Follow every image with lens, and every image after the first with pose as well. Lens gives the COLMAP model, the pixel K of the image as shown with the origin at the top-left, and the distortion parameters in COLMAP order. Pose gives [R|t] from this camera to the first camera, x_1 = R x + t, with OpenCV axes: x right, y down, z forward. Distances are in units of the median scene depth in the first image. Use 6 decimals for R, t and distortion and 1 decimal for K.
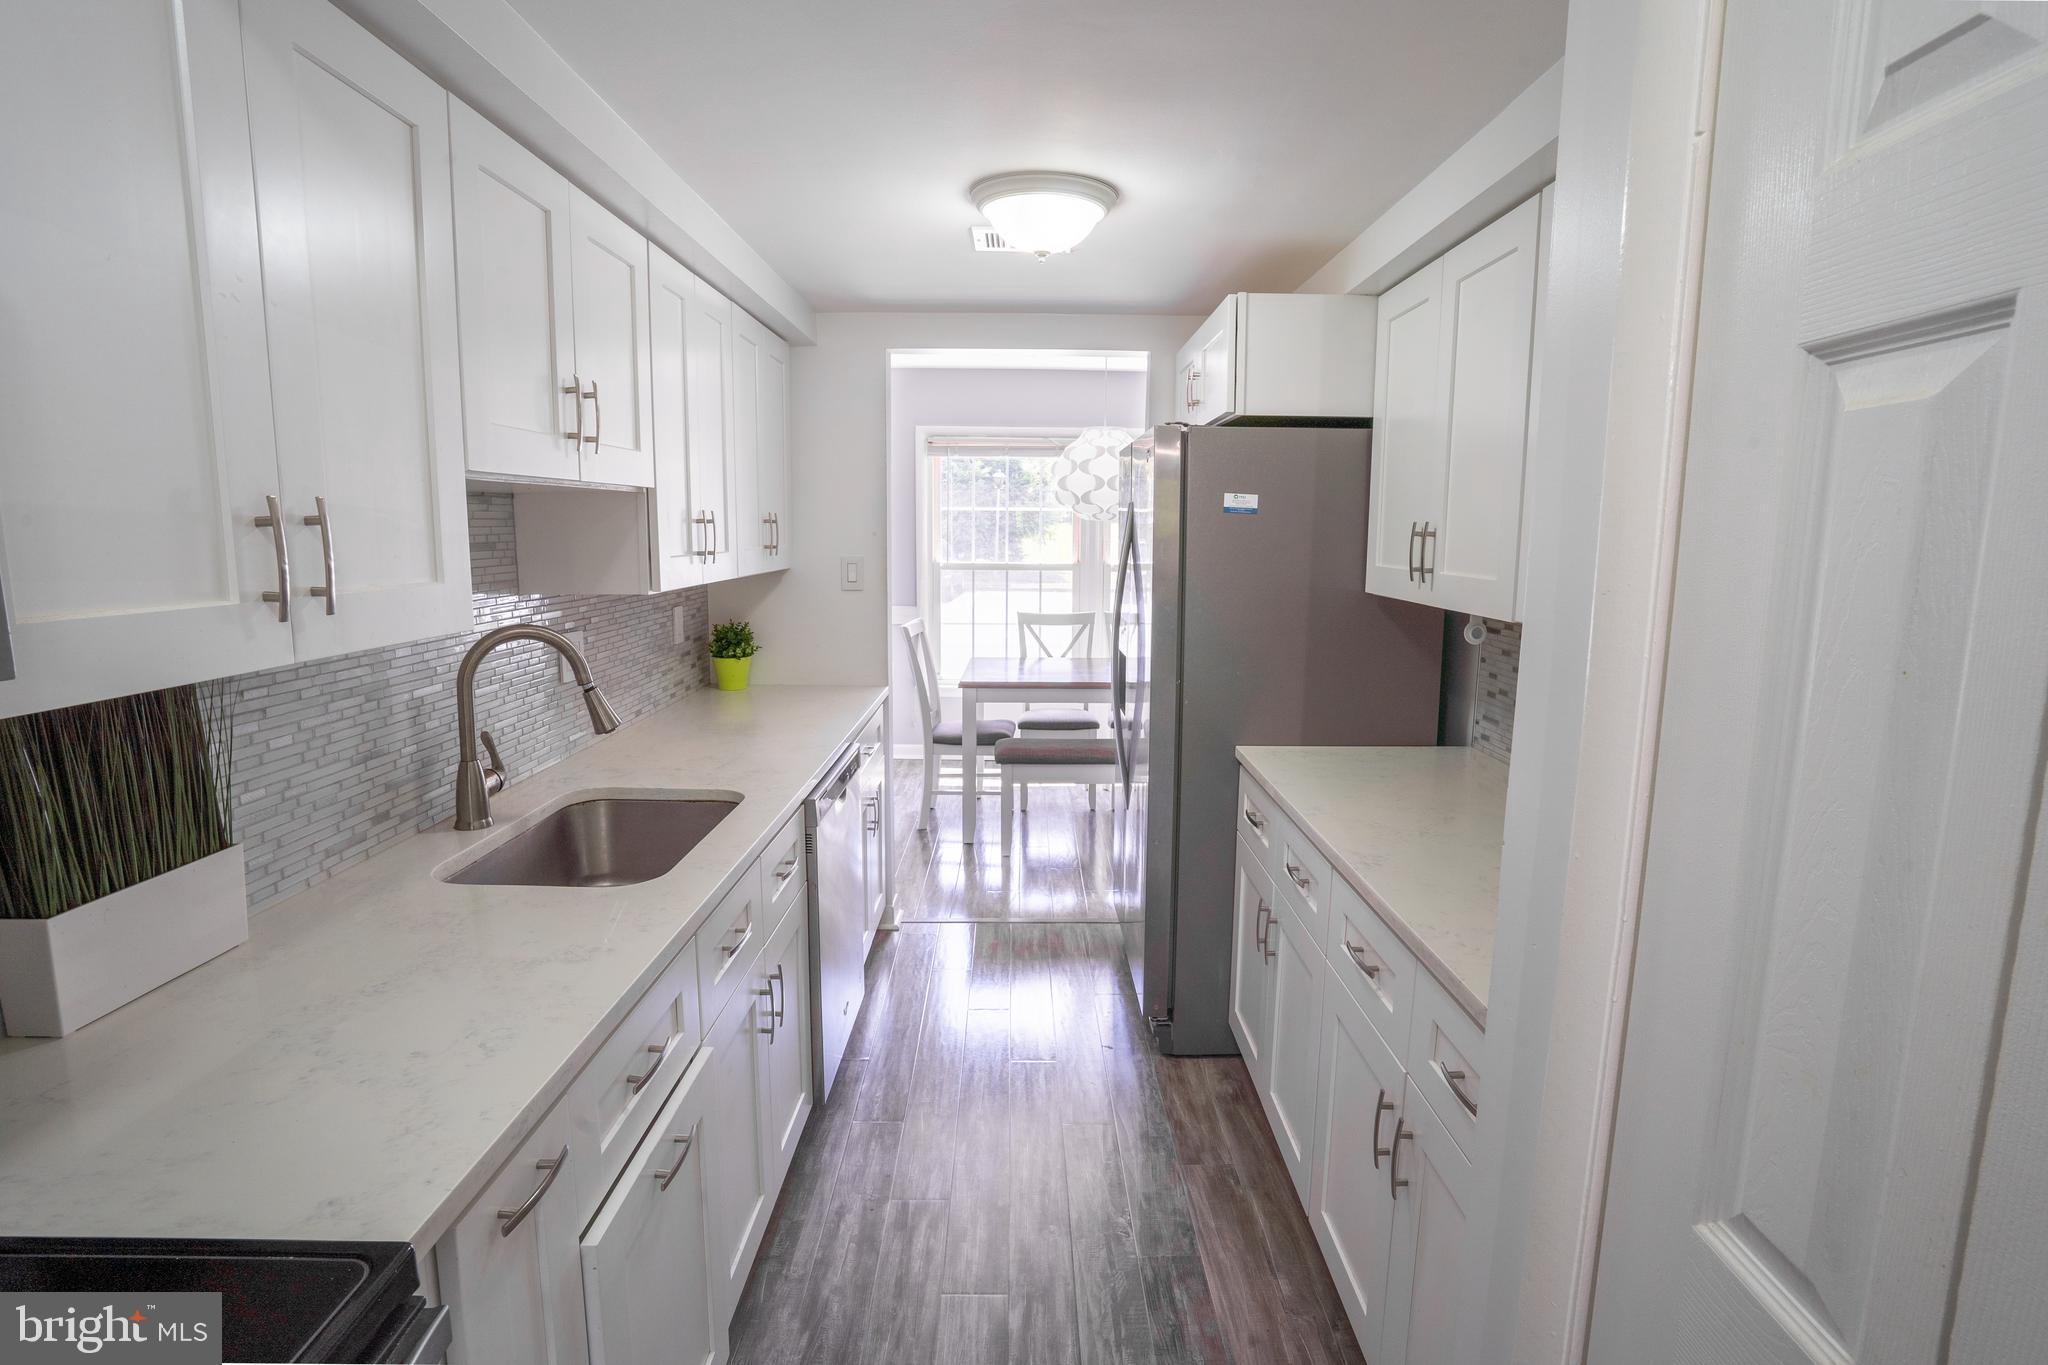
lens RADIAL K [[1085.9, 0, 1060.9], [0, 1085.9, 690.8], [0, 0, 1]] dist [-0.089196, 0.045233]
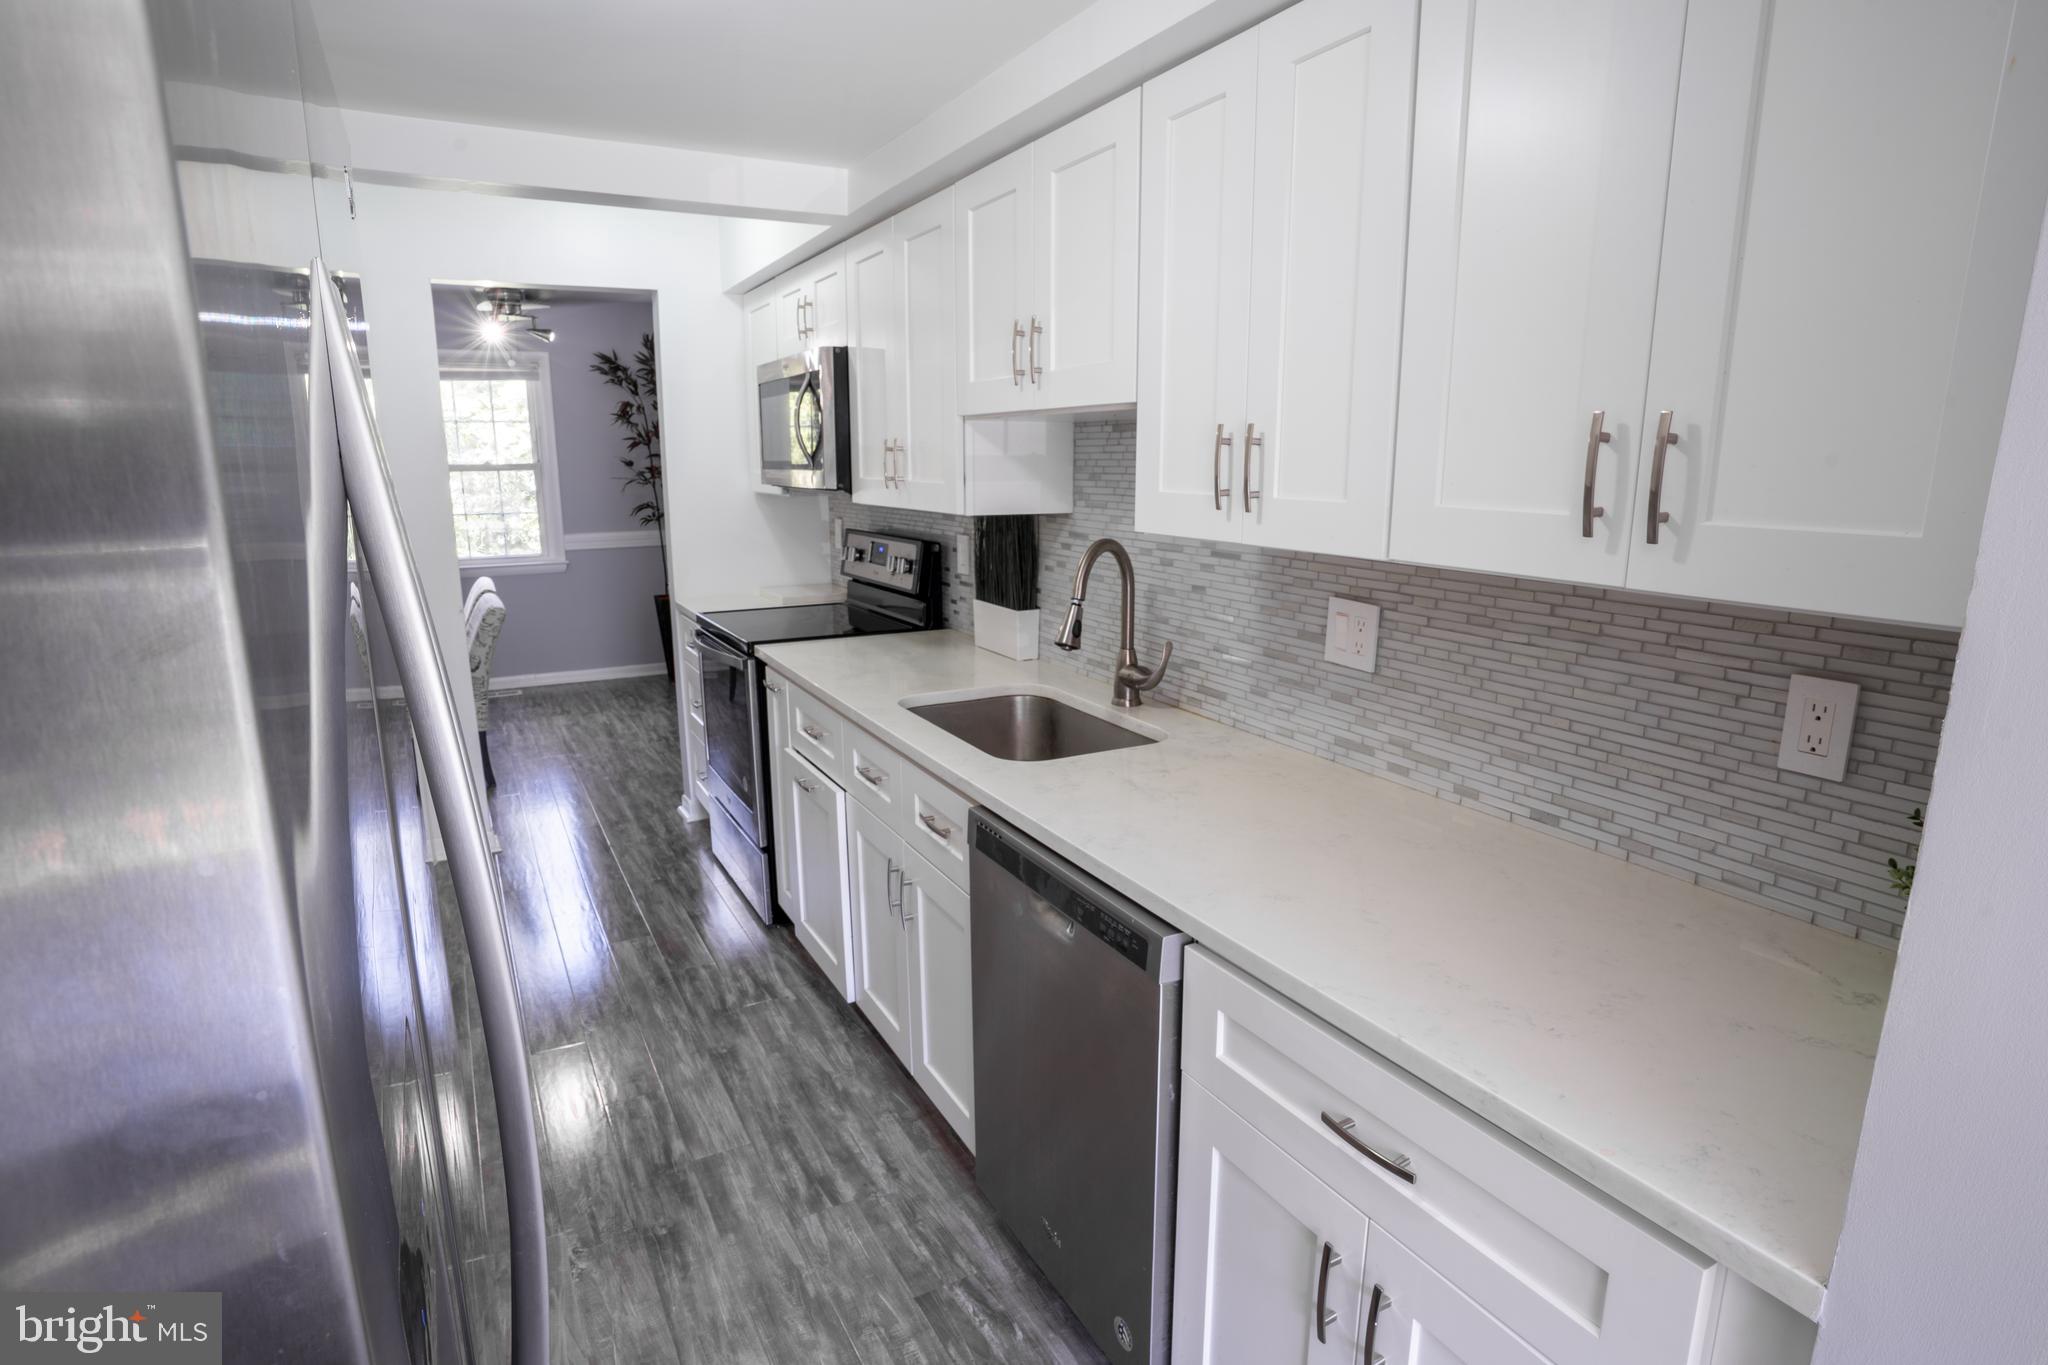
lens RADIAL K [[1085.9, 0, 1060.9], [0, 1085.9, 690.8], [0, 0, 1]] dist [-0.089196, 0.045233]
pose [[-0.884060, 0.084865, -0.459604, 0.049199], [-0.083611, 0.938795, 0.334175, -0.189467], [0.459833, 0.333859, -0.822856, 1.287592]]
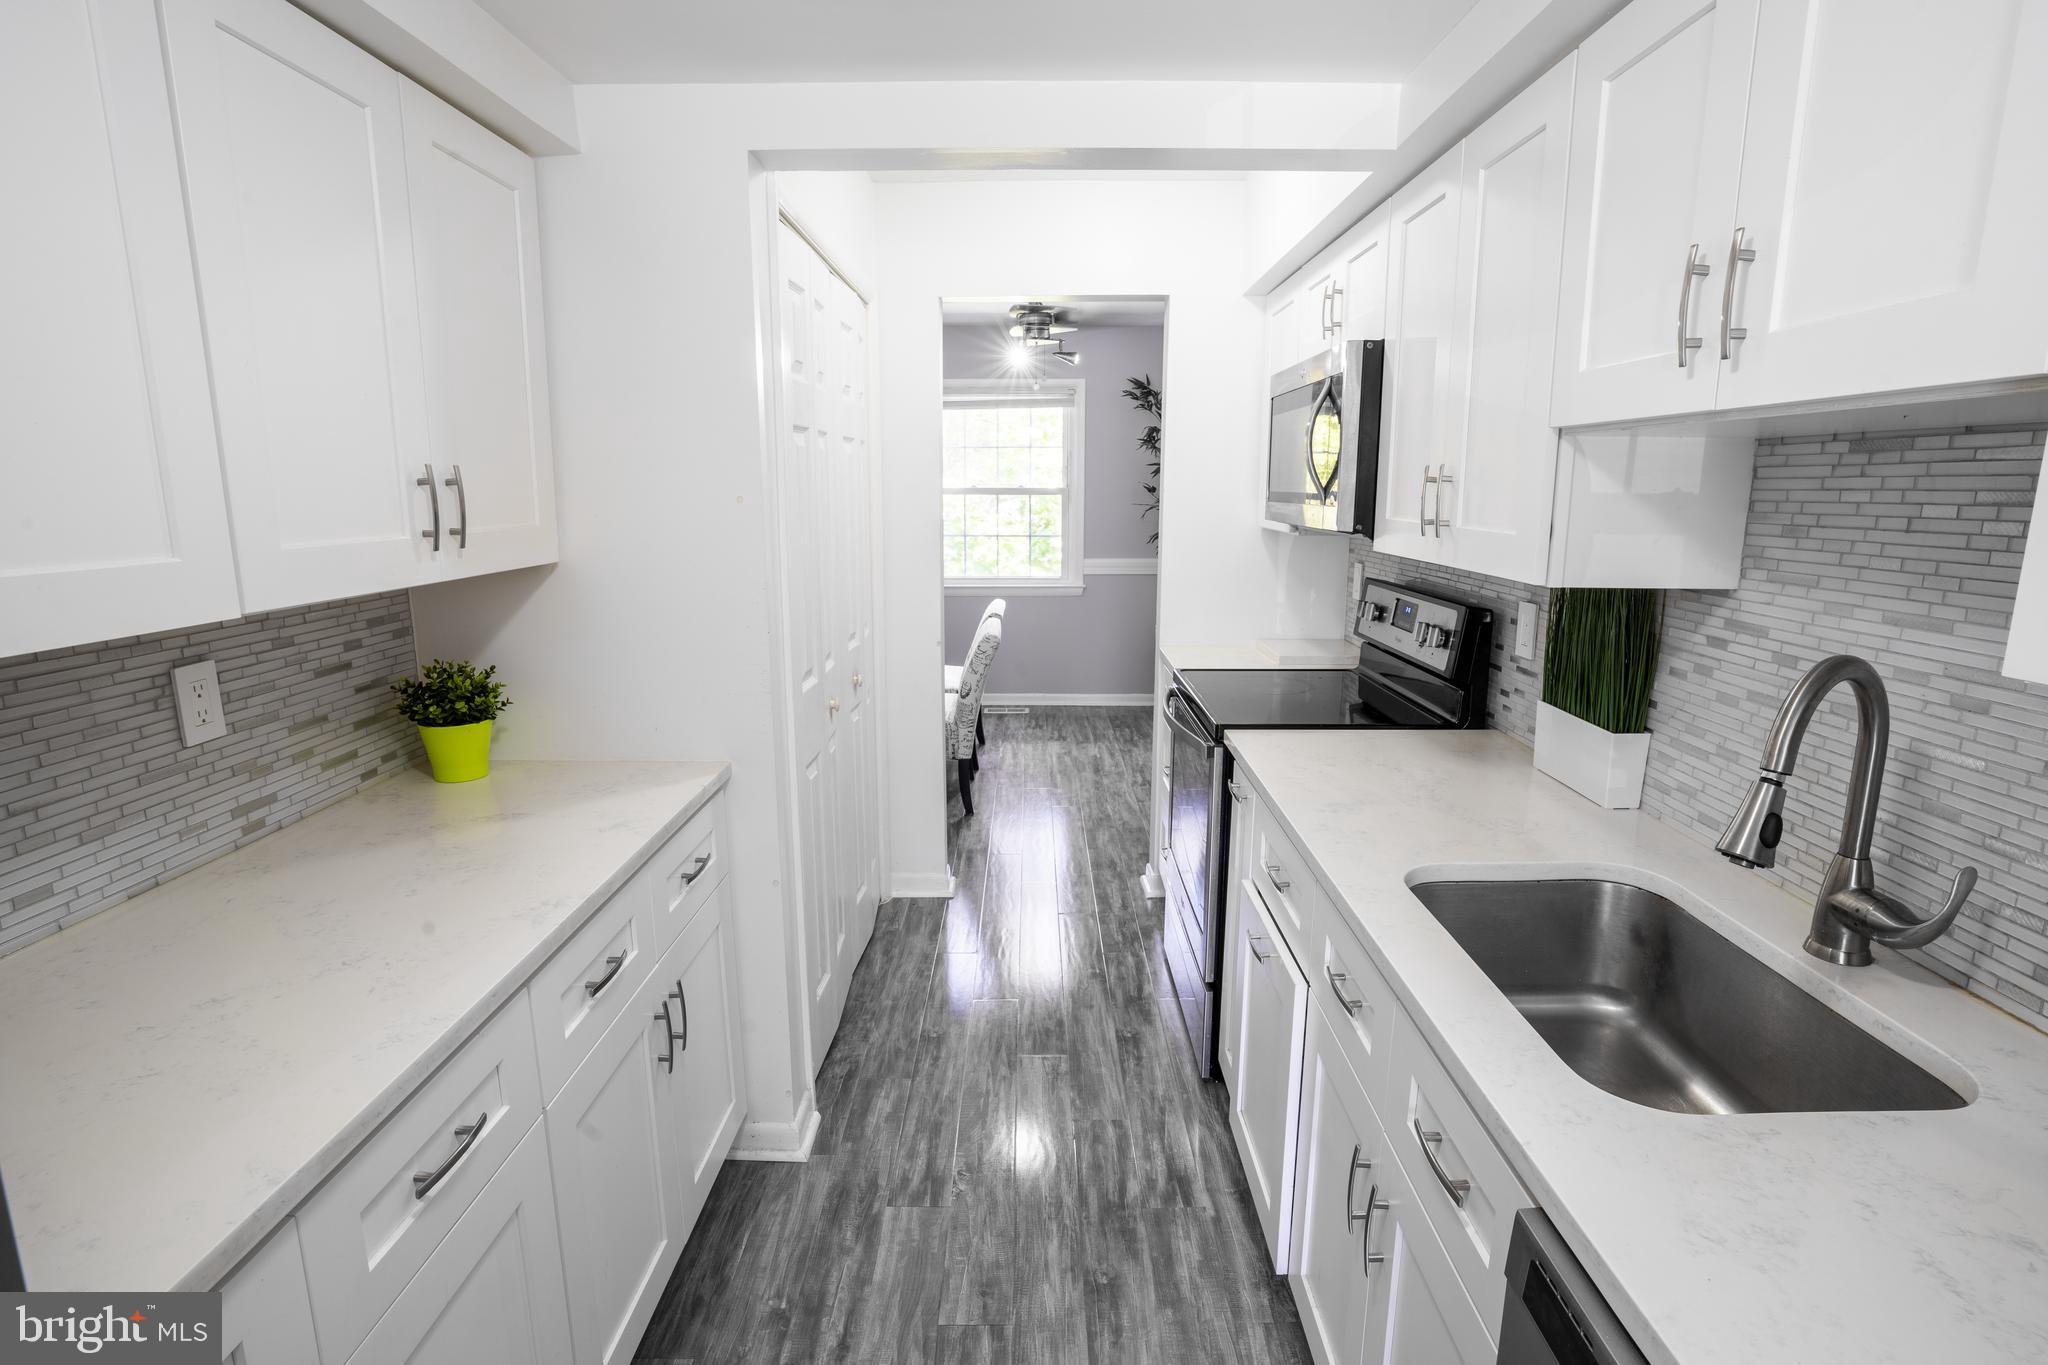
lens RADIAL K [[1036.4, 0, 1024.0], [0, 1036.4, 682.5], [0, 0, 1]] dist [-0.083526, 0.038700]
pose [[-0.999057, -0.021232, 0.037883, -0.050596], [-0.007286, 0.941919, 0.335761, -0.149544], [-0.042812, 0.335168, -0.941185, 1.001434]]
